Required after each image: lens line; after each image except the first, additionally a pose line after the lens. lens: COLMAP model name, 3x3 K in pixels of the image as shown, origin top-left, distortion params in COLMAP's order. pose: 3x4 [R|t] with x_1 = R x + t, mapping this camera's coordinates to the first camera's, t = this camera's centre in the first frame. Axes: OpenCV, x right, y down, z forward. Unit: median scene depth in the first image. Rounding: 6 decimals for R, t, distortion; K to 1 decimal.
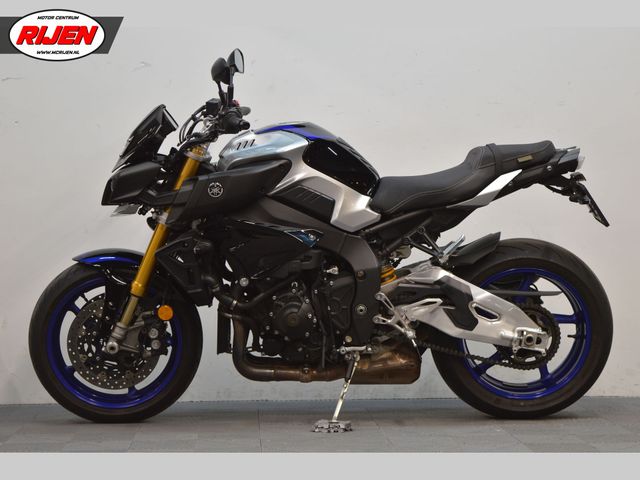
lens RADIAL K [[1517.9, 0, 320.0], [0, 1517.9, 240.0], [0, 0, 1]] dist [0.033249, 0.104824]
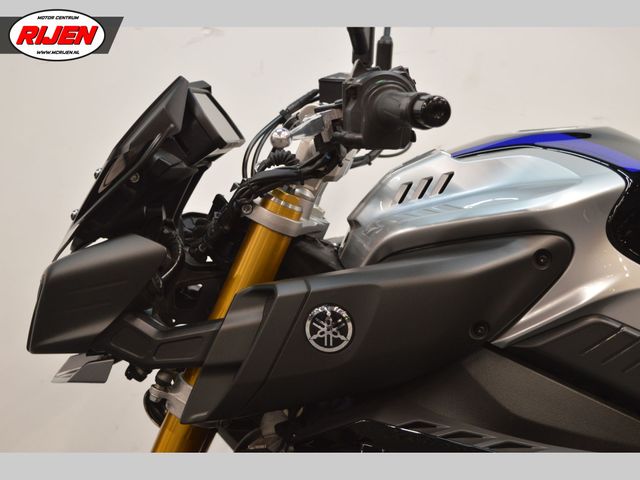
lens RADIAL K [[1175.1, 0, 320.0], [0, 1175.1, 240.0], [0, 0, 1]] dist [-0.001540, -0.004791]
pose [[0.992777, 0.014488, -0.119099, -0.041121], [-0.019254, 0.999055, -0.038967, -0.040756], [0.118422, 0.040979, 0.992117, 0.740232]]
